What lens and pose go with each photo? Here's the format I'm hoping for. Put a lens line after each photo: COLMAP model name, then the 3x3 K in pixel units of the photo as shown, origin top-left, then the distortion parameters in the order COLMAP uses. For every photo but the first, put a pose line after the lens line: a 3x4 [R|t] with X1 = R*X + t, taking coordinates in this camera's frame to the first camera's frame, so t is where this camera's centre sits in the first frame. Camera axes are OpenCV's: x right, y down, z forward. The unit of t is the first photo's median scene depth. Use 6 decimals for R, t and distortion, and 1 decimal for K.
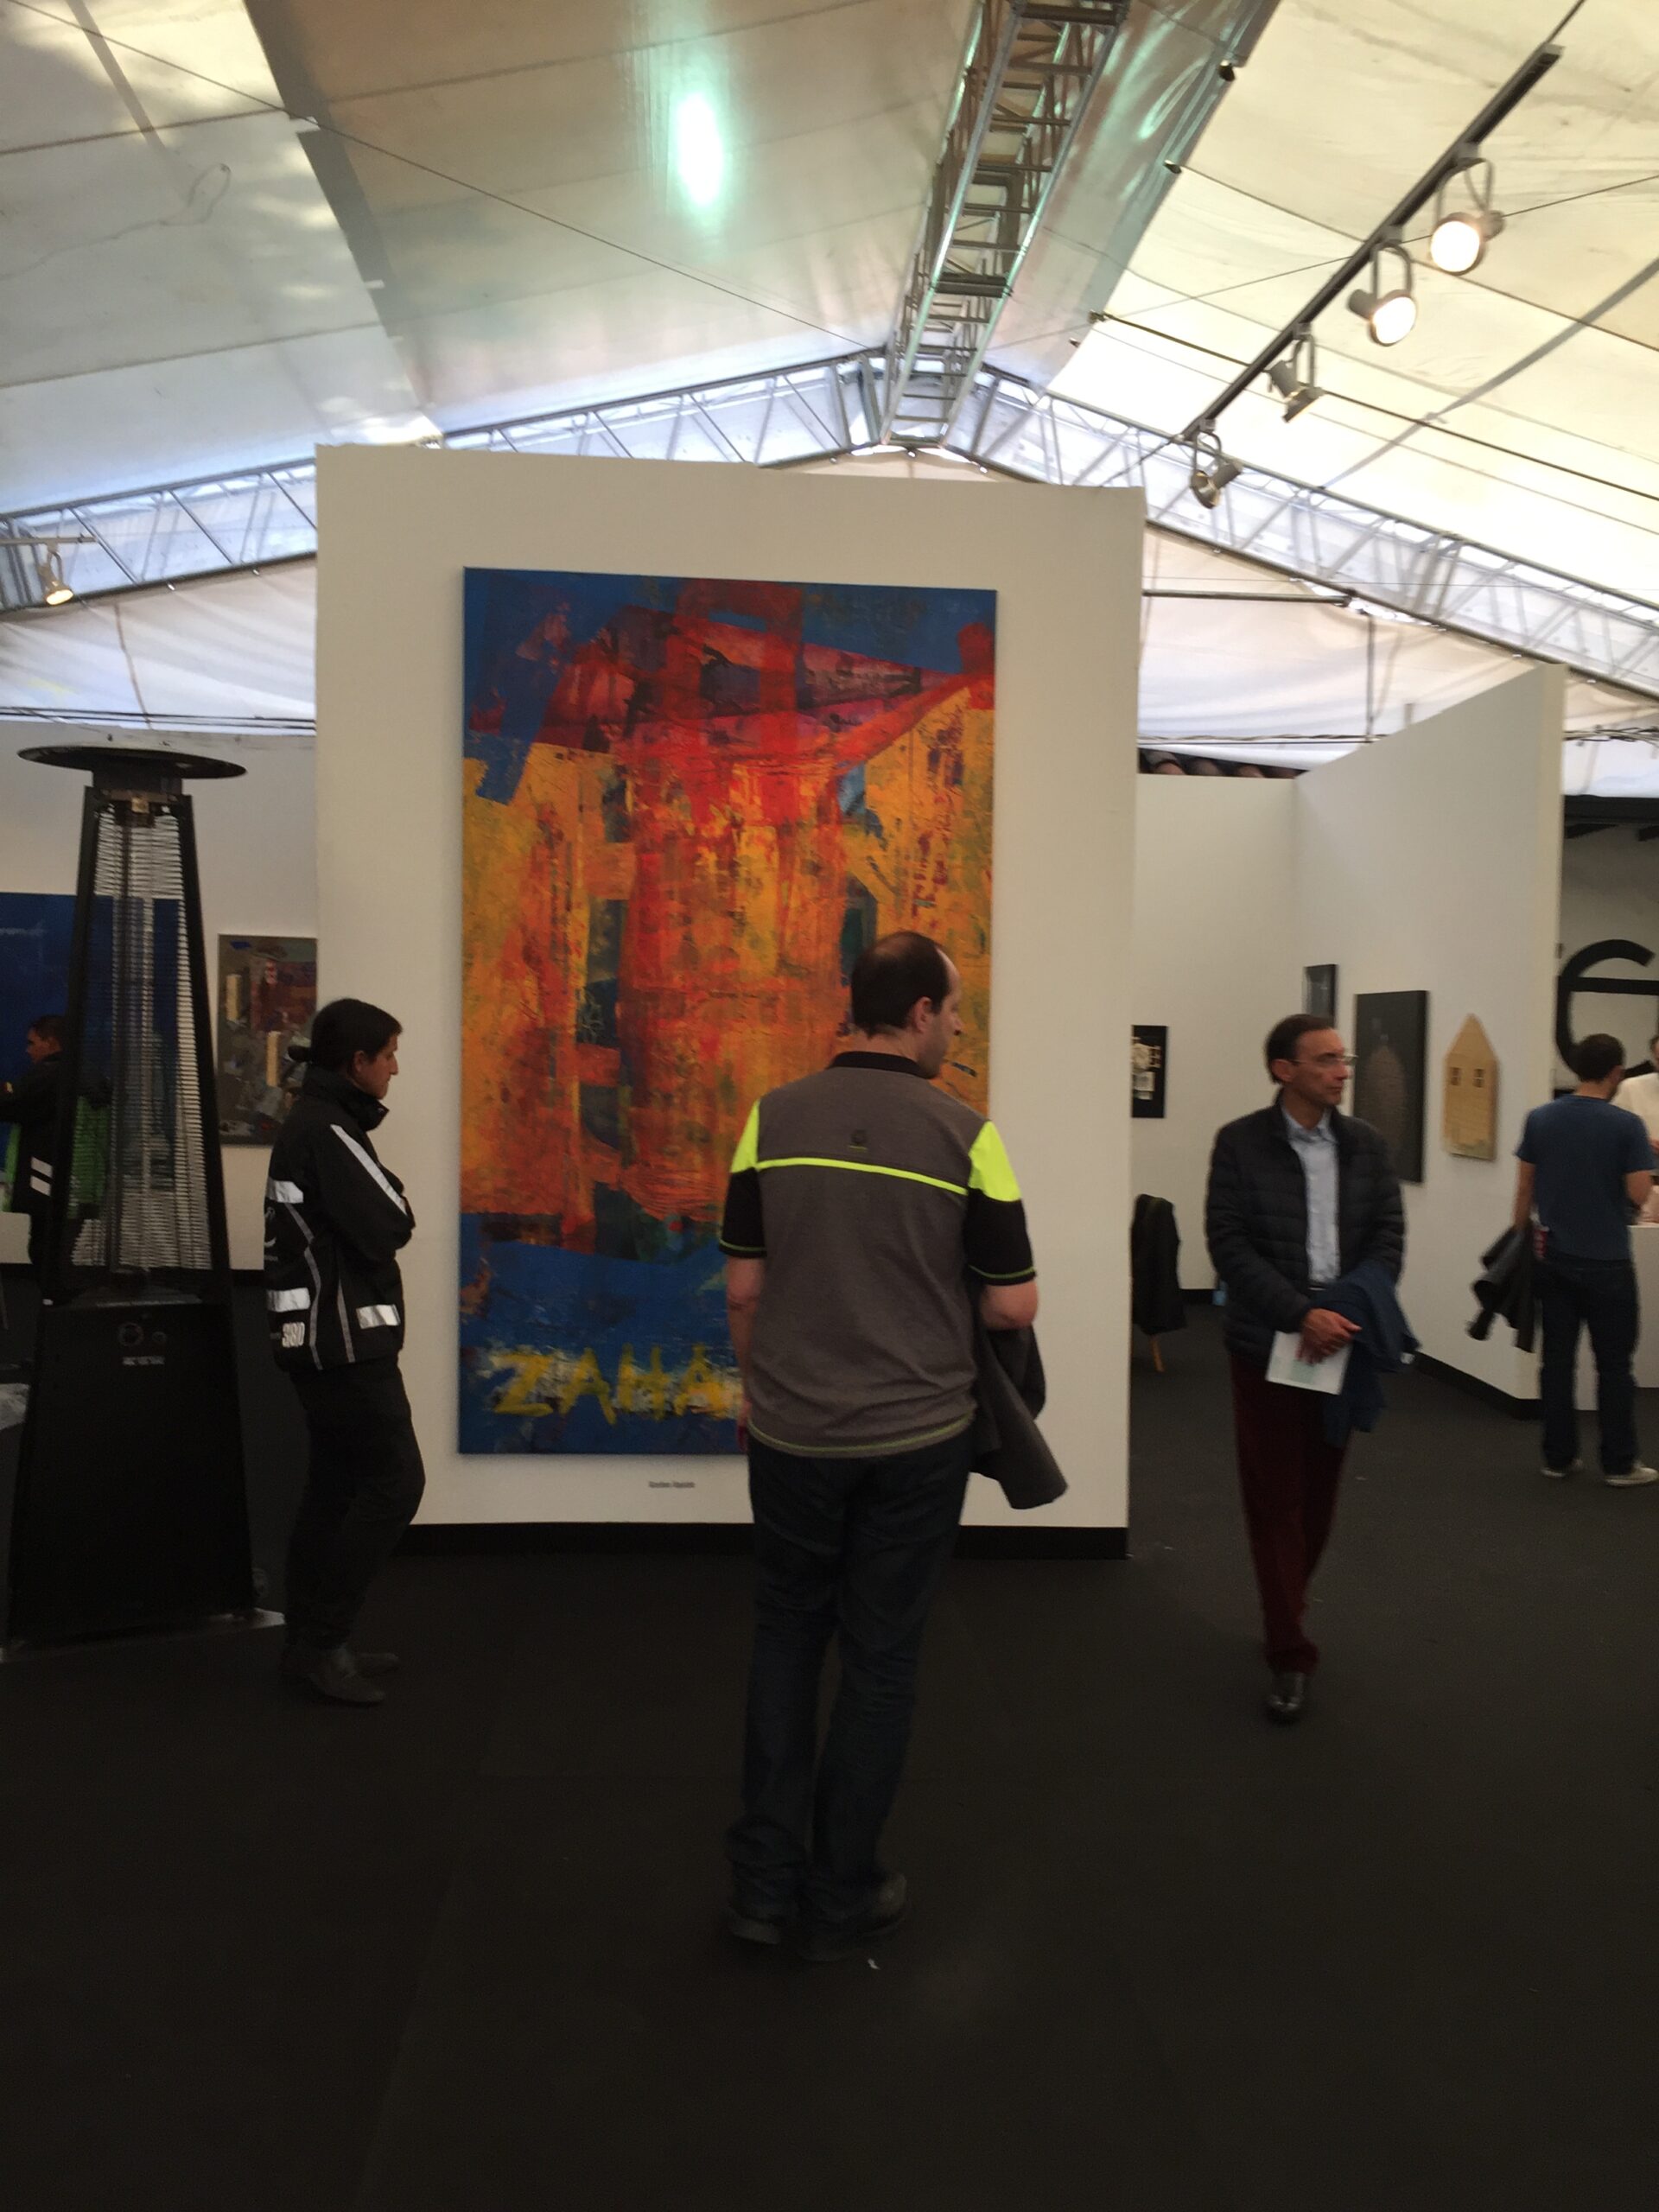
lens RADIAL K [[1911.9, 0, 832.5], [0, 1911.9, 1114.8], [0, 0, 1]] dist [0.053809, -0.057217]
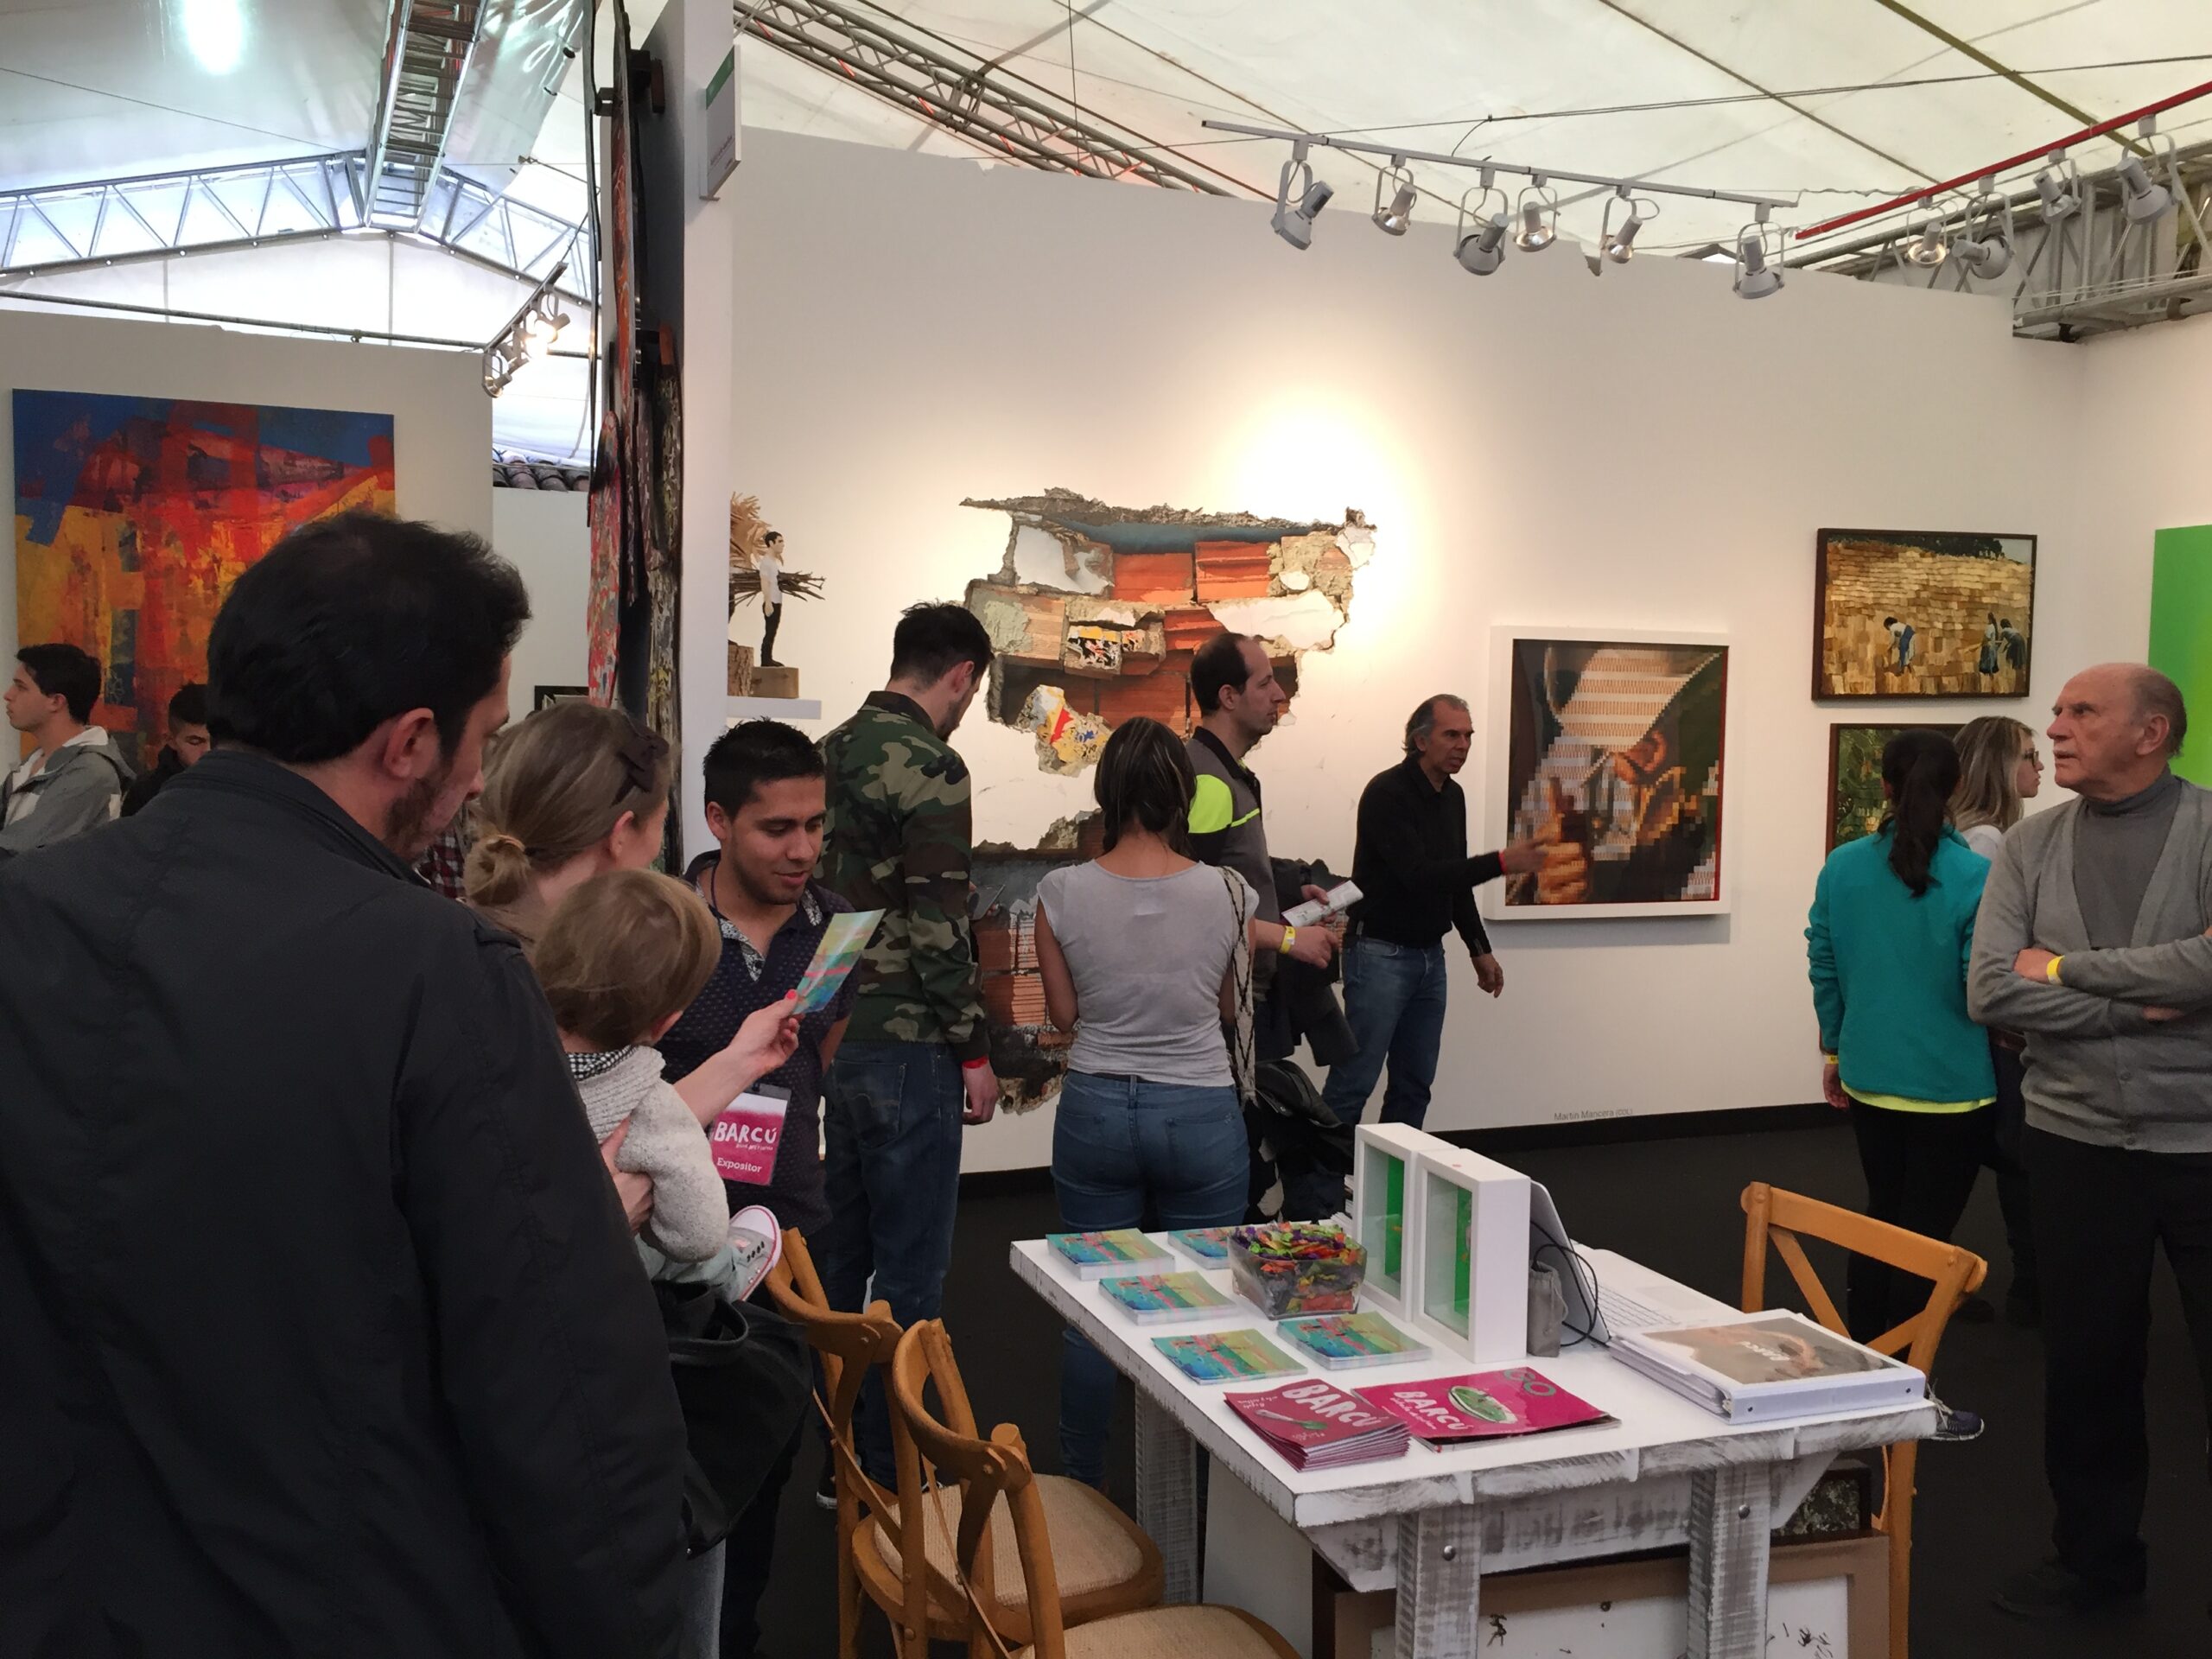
lens RADIAL K [[1911.9, 0, 1061.7], [0, 1911.9, 814.8], [0, 0, 1]] dist [0.053809, -0.057217]
pose [[0.949686, -0.025906, 0.312130, 0.106154], [0.018893, 0.999497, 0.025472, 0.026009], [-0.312633, -0.018294, 0.949698, -0.692390]]
